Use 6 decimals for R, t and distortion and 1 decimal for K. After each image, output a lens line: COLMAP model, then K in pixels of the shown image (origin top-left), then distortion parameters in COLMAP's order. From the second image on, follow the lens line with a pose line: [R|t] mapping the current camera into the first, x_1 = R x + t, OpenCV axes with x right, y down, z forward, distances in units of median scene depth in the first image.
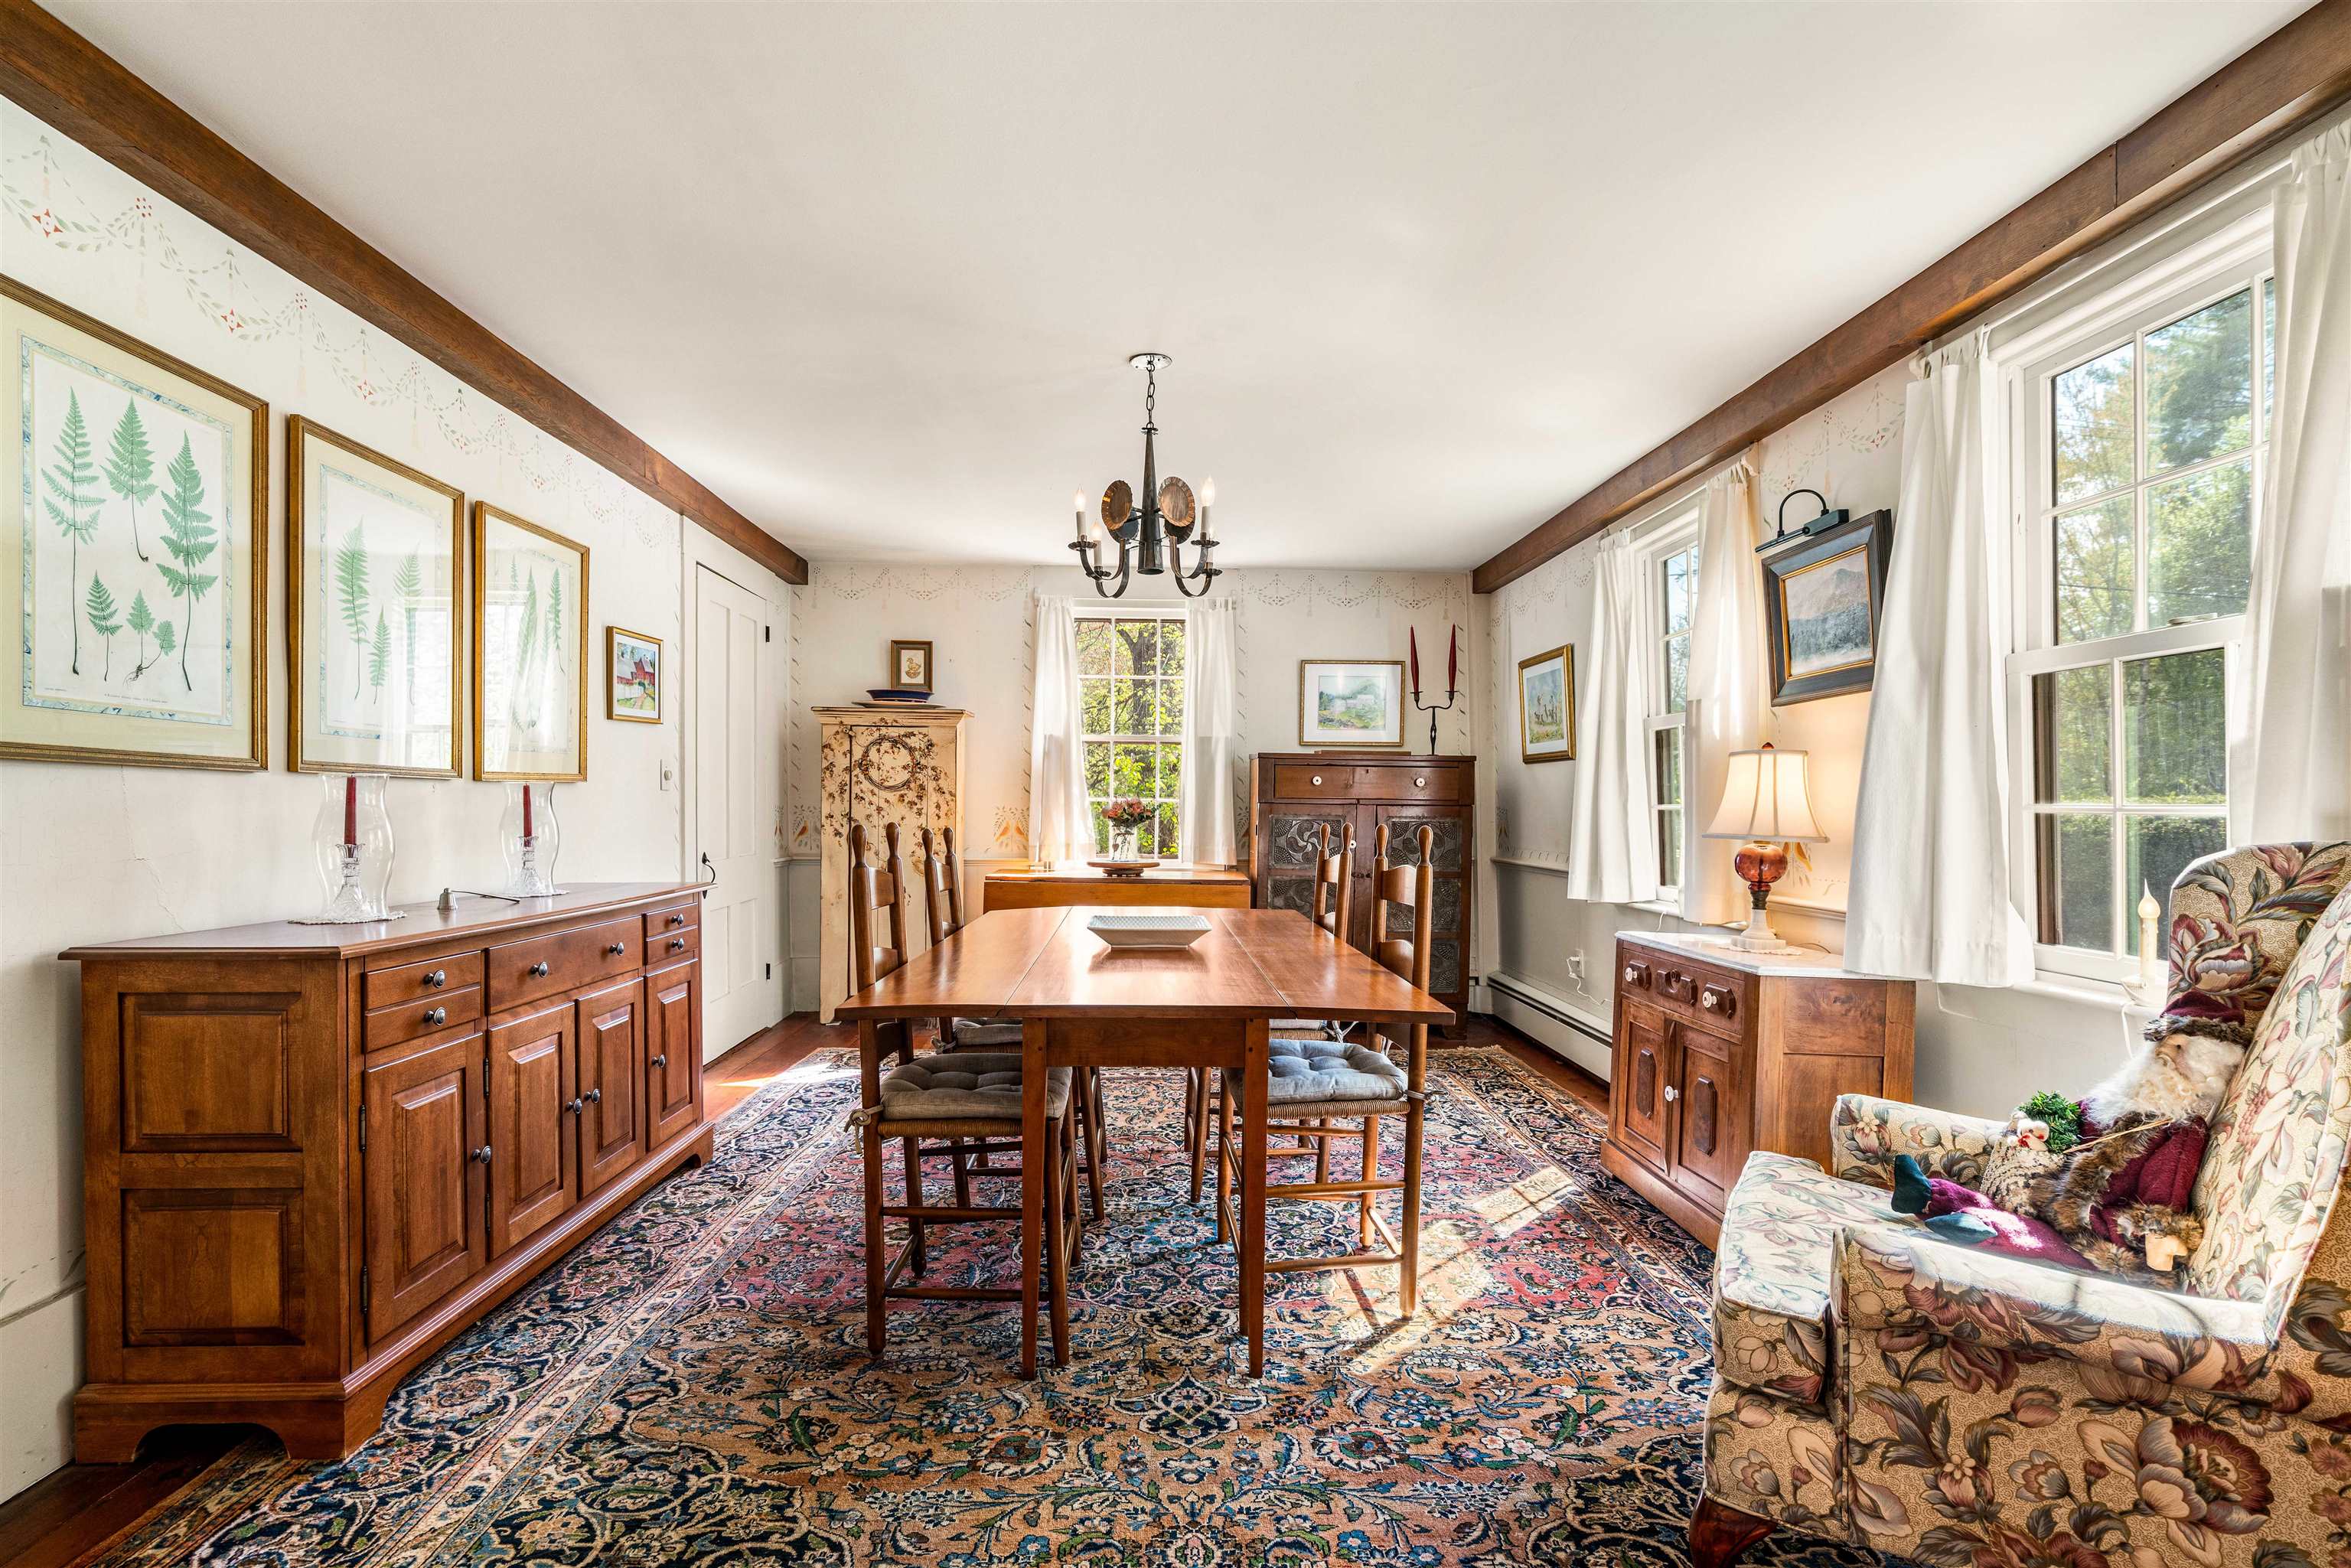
lens RADIAL K [[1059.6, 0, 1164.3], [0, 1059.6, 799.4], [0, 0, 1]] dist [-0.000990, -0.000653]
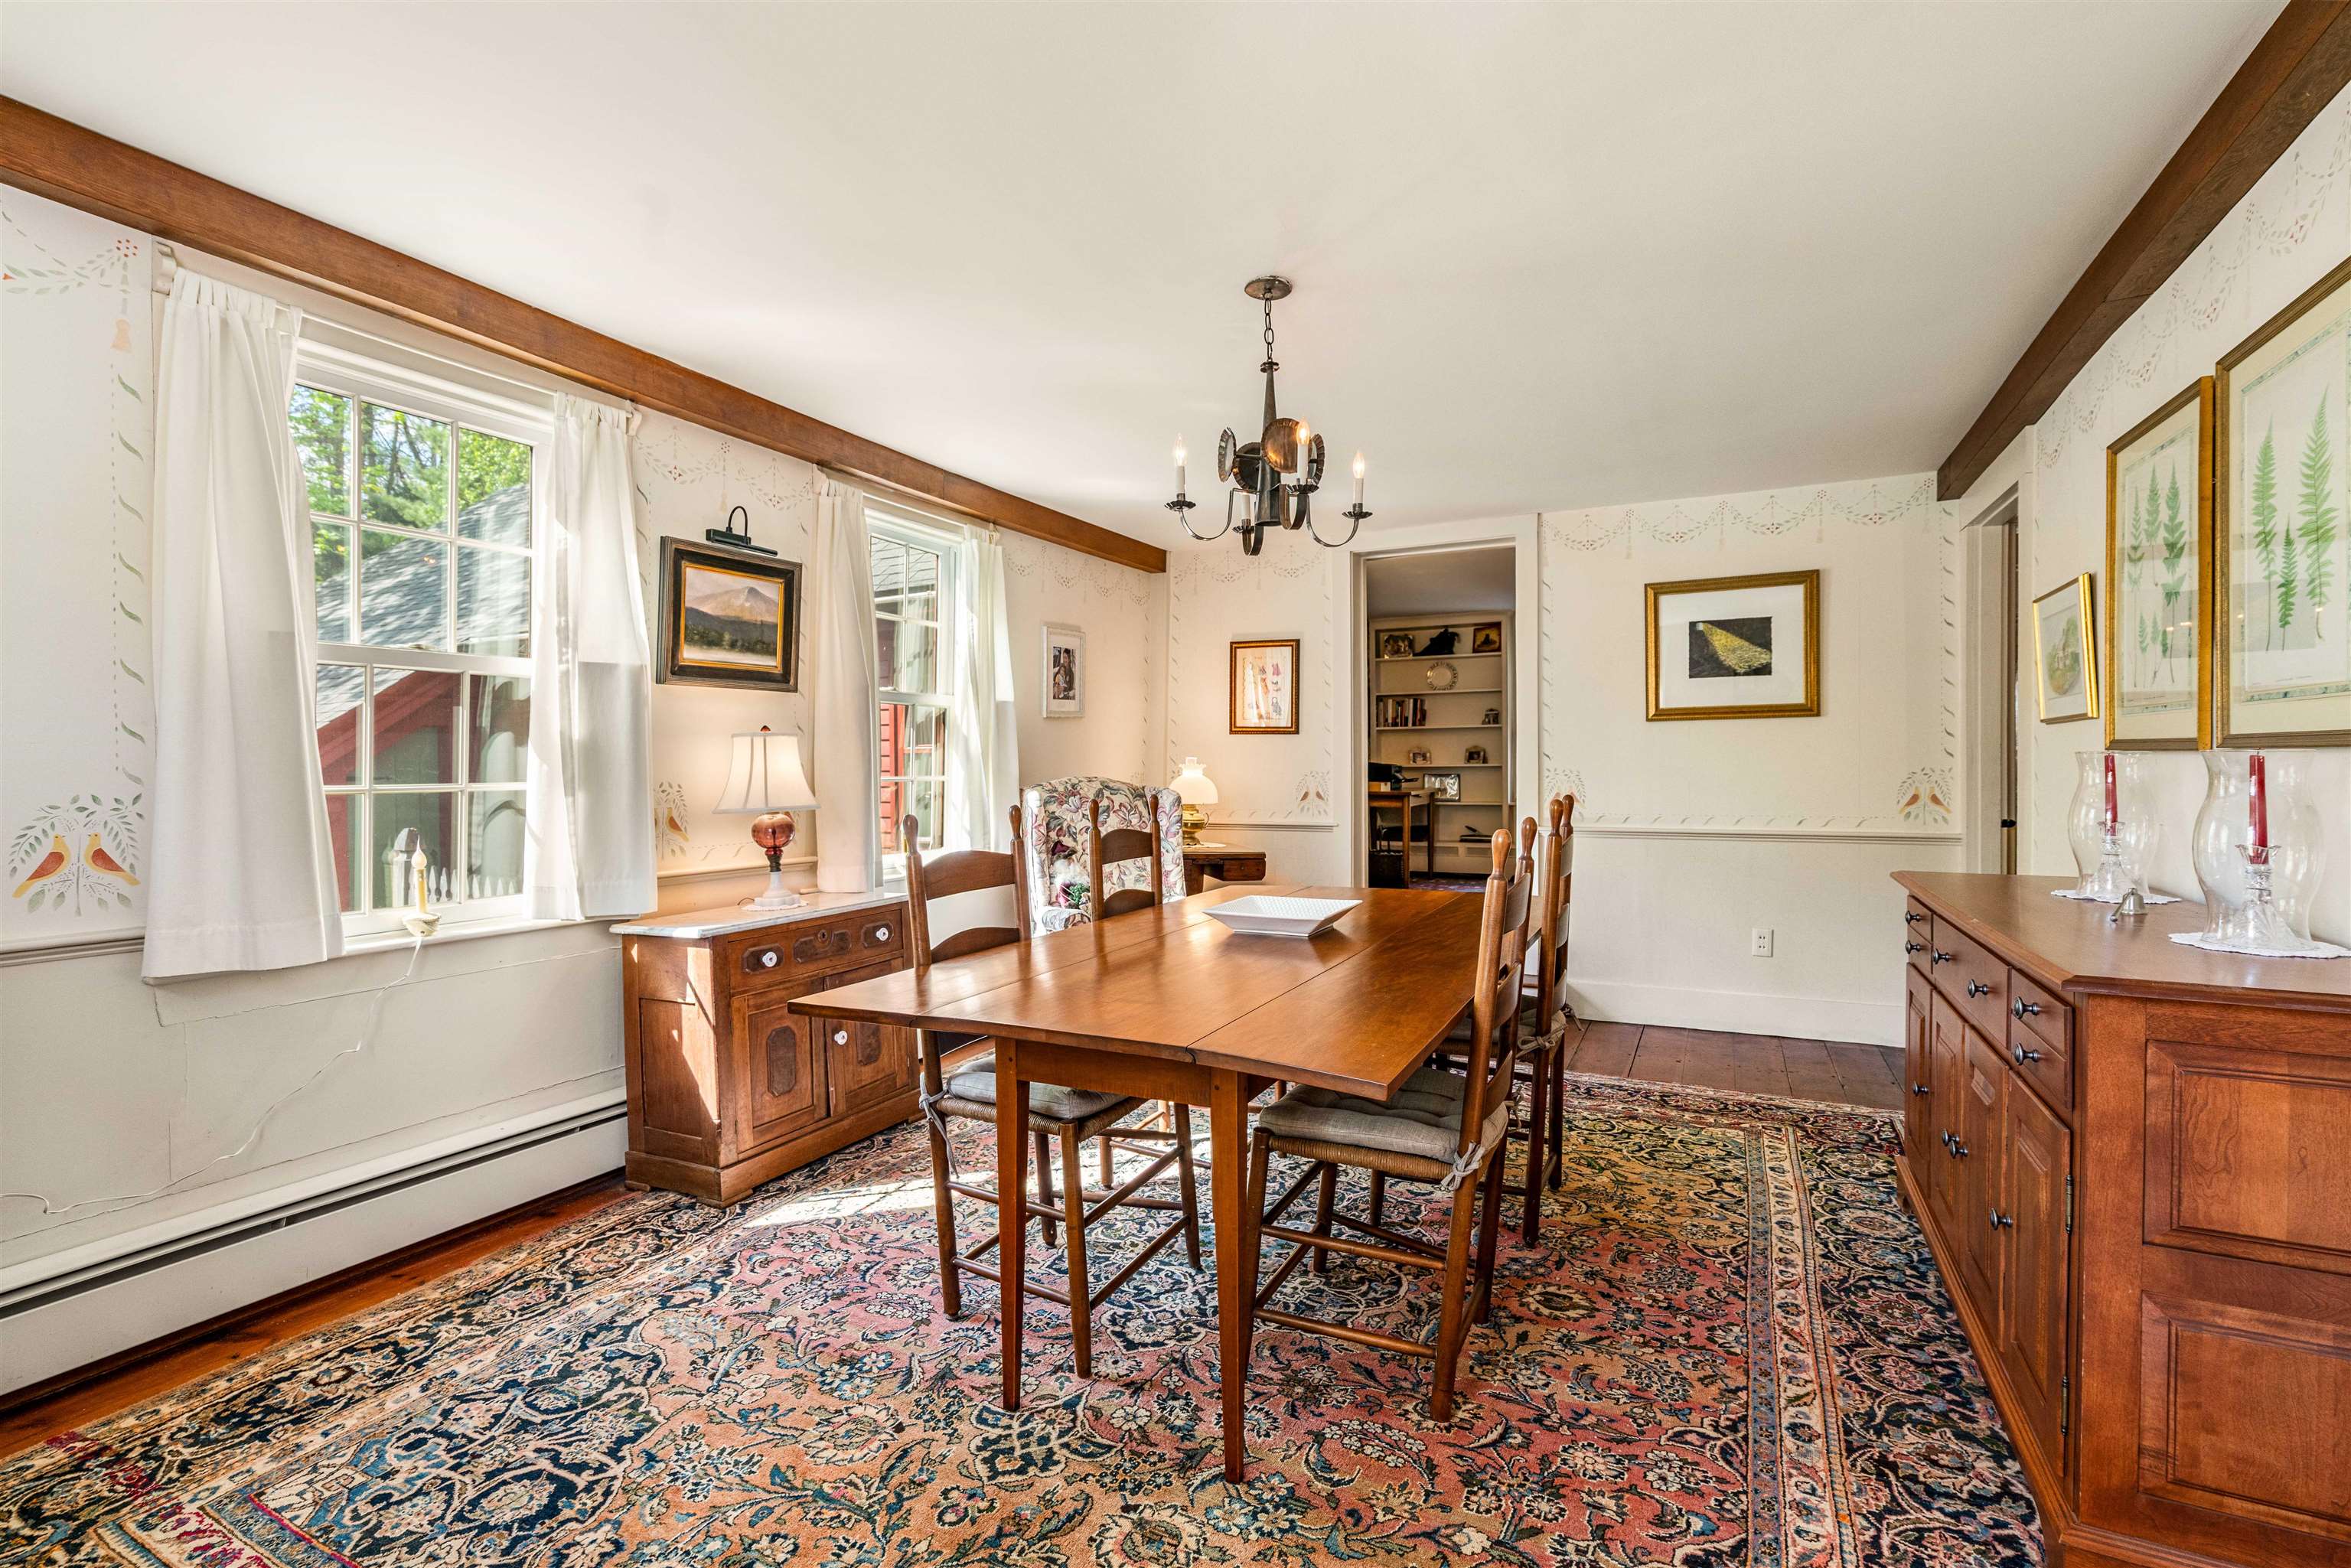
lens RADIAL K [[1079.5, 0, 1173.7], [0, 1079.5, 768.8], [0, 0, 1]] dist [-0.002230, 0.000270]
pose [[-0.881499, 0.002375, 0.472180, -0.366862], [0.000440, 0.999991, -0.004209, -0.002979], [-0.472186, -0.003503, -0.881492, 1.811895]]
